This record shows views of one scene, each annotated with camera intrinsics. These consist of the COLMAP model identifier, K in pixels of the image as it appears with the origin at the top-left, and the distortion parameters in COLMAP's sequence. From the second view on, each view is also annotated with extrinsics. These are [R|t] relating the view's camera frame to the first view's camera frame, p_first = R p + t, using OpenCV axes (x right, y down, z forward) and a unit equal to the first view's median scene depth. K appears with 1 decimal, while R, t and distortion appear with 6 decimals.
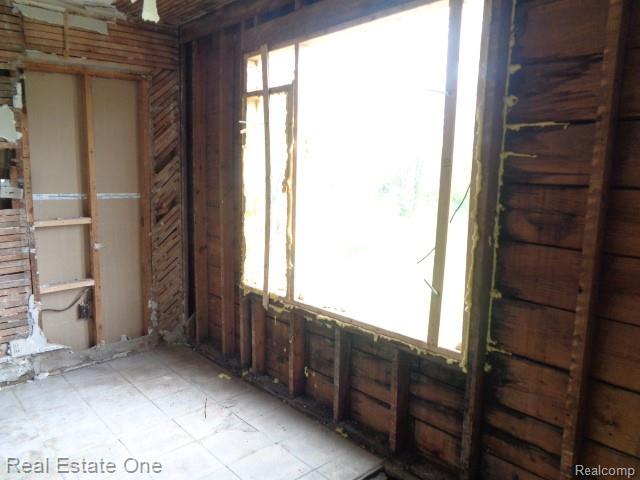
lens RADIAL K [[479.3, 0, 320.0], [0, 479.3, 240.0], [0, 0, 1]] dist [0.000144, 0.005931]
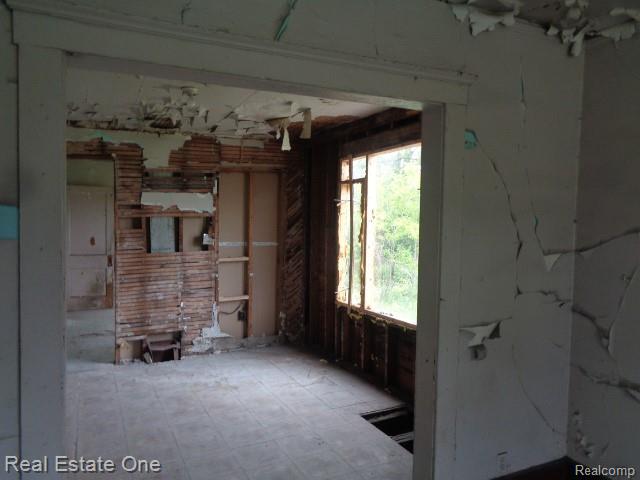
lens RADIAL K [[479.3, 0, 320.0], [0, 479.3, 240.0], [0, 0, 1]] dist [0.000144, 0.005931]
pose [[0.961778, 0.005748, -0.273770, 0.216741], [-0.034272, 0.994445, -0.099524, 0.054049], [0.271677, 0.105102, 0.956632, -0.538464]]
